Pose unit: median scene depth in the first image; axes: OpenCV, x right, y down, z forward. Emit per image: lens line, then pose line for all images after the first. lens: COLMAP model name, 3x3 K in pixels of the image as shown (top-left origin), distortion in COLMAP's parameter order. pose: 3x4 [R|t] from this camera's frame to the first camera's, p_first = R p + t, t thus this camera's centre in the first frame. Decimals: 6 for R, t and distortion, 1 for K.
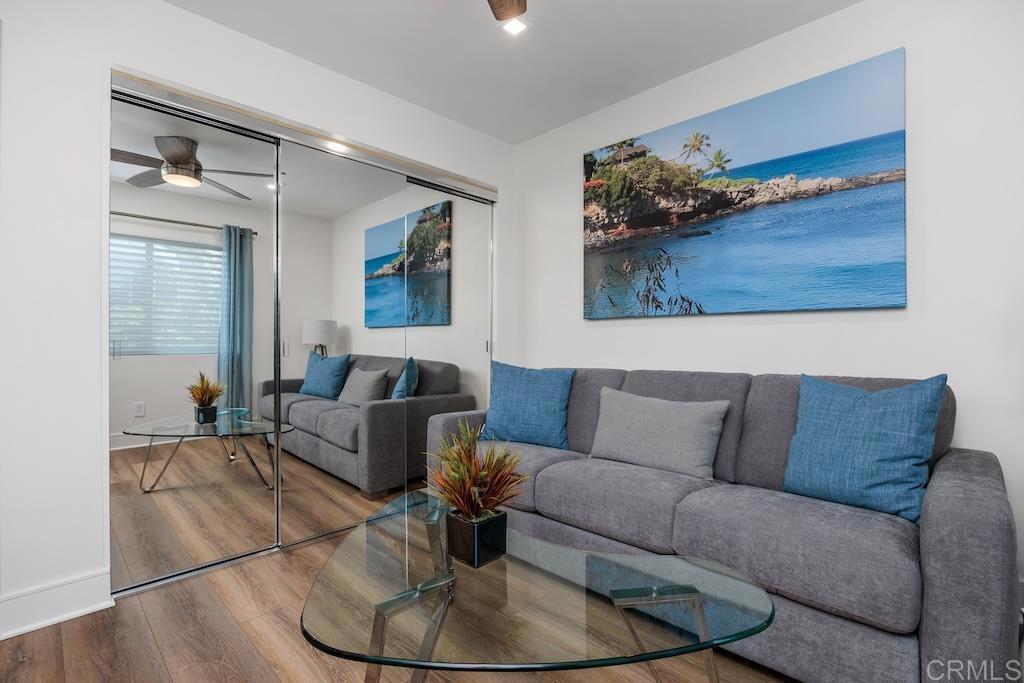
lens RADIAL K [[472.1, 0, 511.1], [0, 472.1, 339.3], [0, 0, 1]] dist [-0.011330, 0.000949]
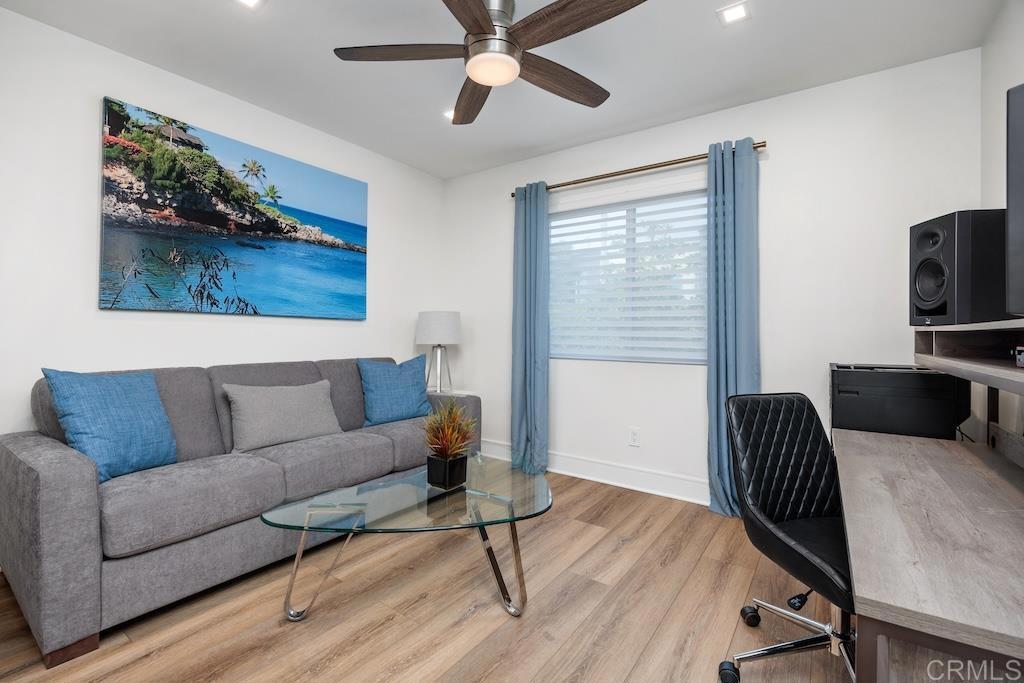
lens RADIAL K [[472.1, 0, 511.2], [0, 472.1, 340.0], [0, 0, 1]] dist [-0.011330, 0.000949]
pose [[-0.169138, -0.002894, 0.985588, -0.824916], [-0.009737, 0.999952, 0.001265, 0.002478], [-0.985544, -0.009382, -0.169158, 0.532363]]
